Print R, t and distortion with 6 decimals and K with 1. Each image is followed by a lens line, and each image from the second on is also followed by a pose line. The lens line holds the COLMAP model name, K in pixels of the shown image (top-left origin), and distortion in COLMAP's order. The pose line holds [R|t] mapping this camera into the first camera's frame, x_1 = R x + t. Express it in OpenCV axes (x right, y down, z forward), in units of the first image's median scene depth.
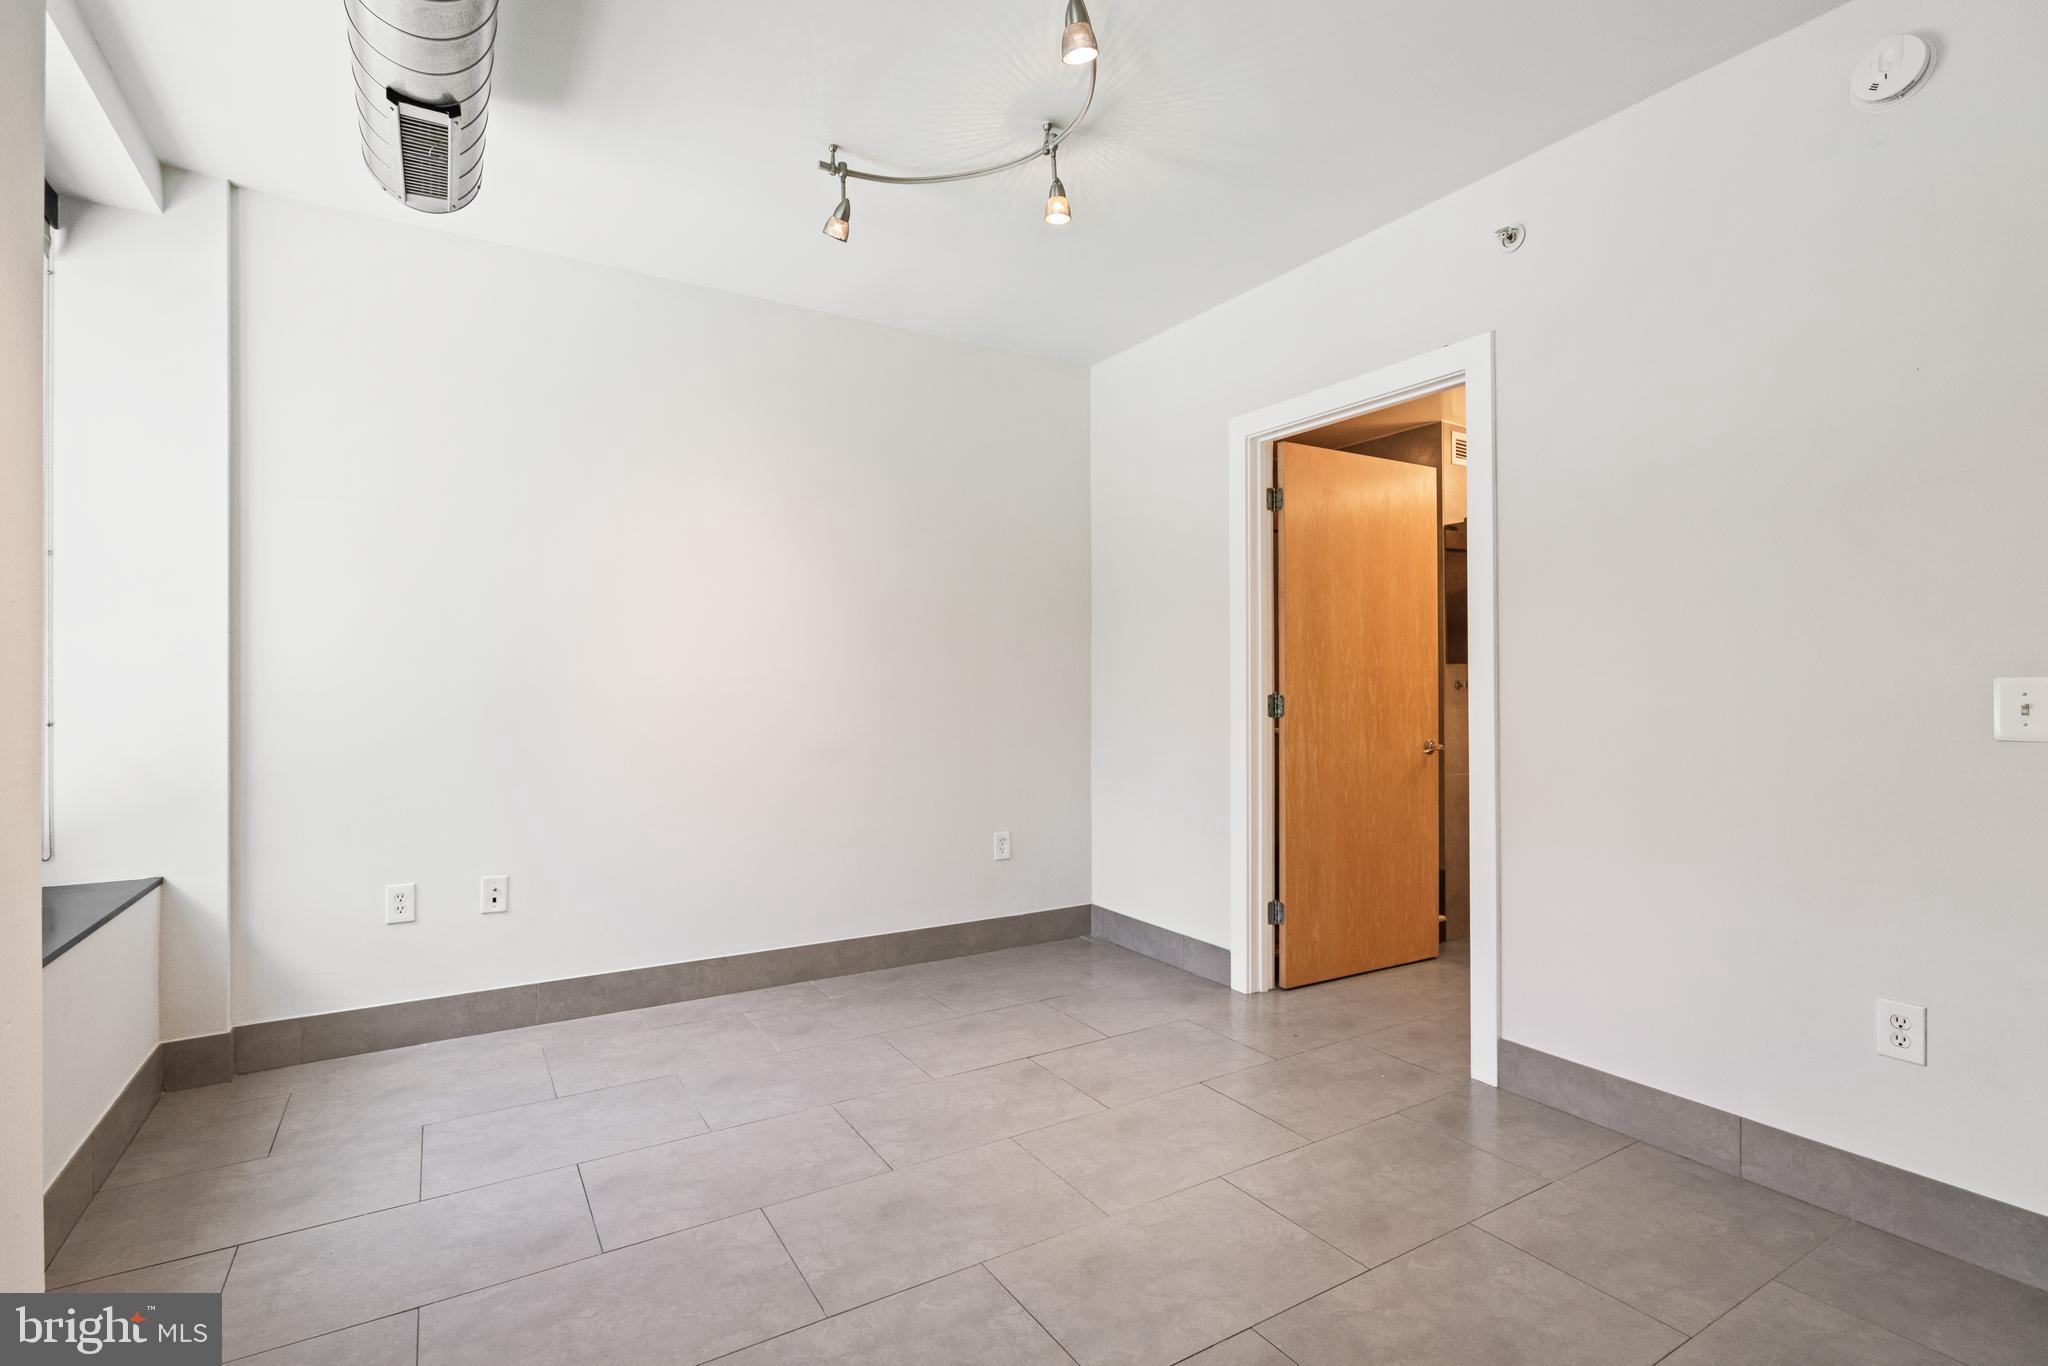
lens RADIAL K [[938.8, 0, 1024.4], [0, 938.8, 684.9], [0, 0, 1]] dist [0.000232, 0.000455]
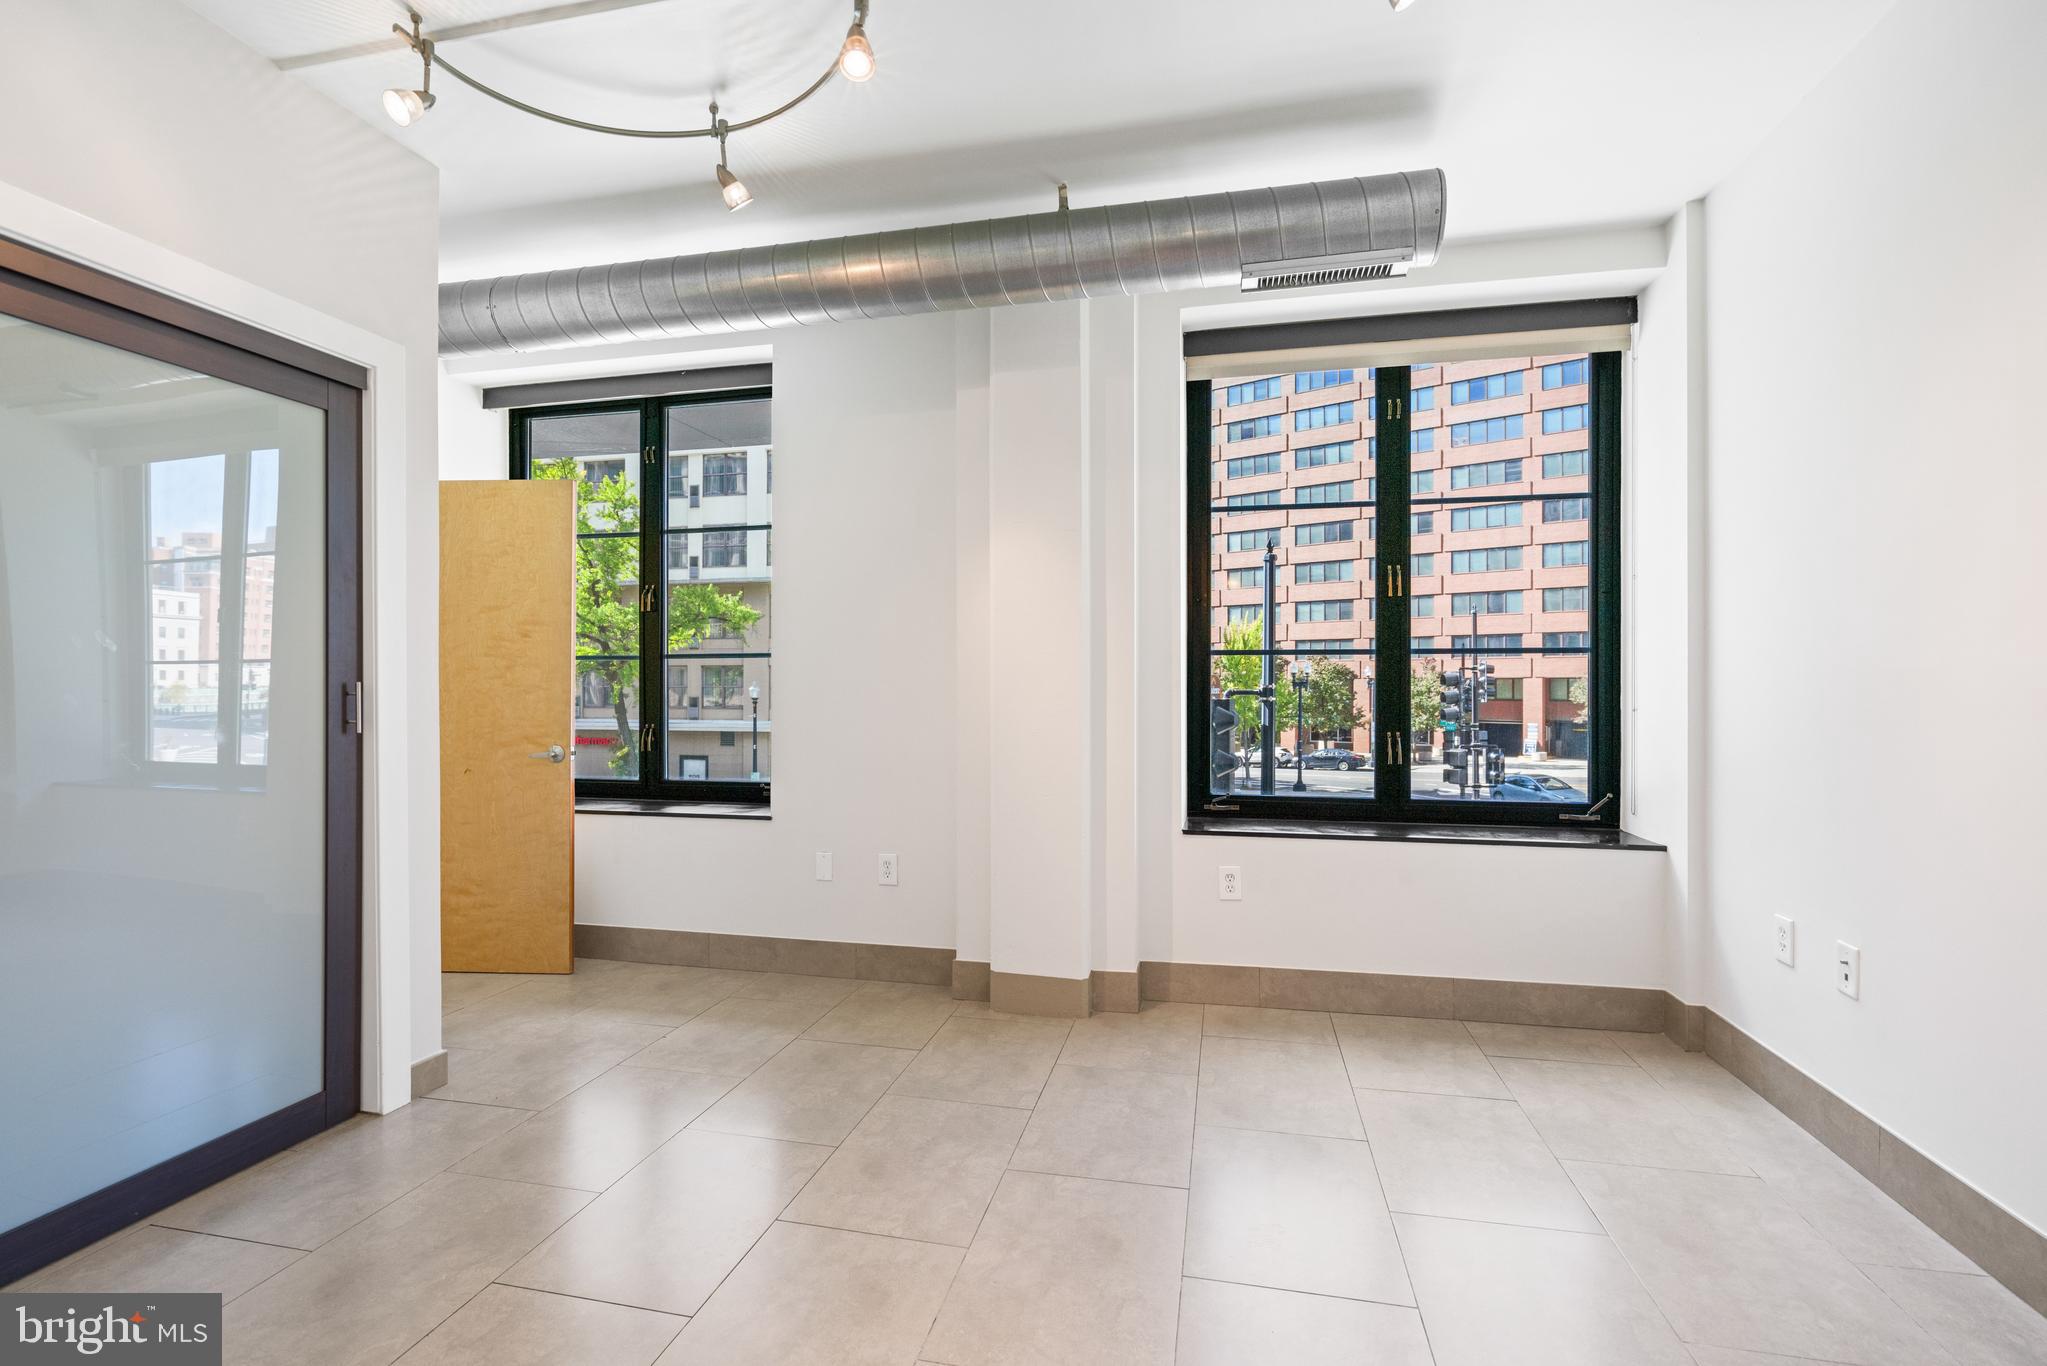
lens RADIAL K [[938.4, 0, 1021.0], [0, 938.4, 683.8], [0, 0, 1]] dist [0.000232, 0.000455]
pose [[-0.693843, 0.002196, -0.720123, 0.534065], [0.004923, 0.999986, -0.001695, 0.006446], [0.720109, -0.004721, -0.693845, 1.452099]]
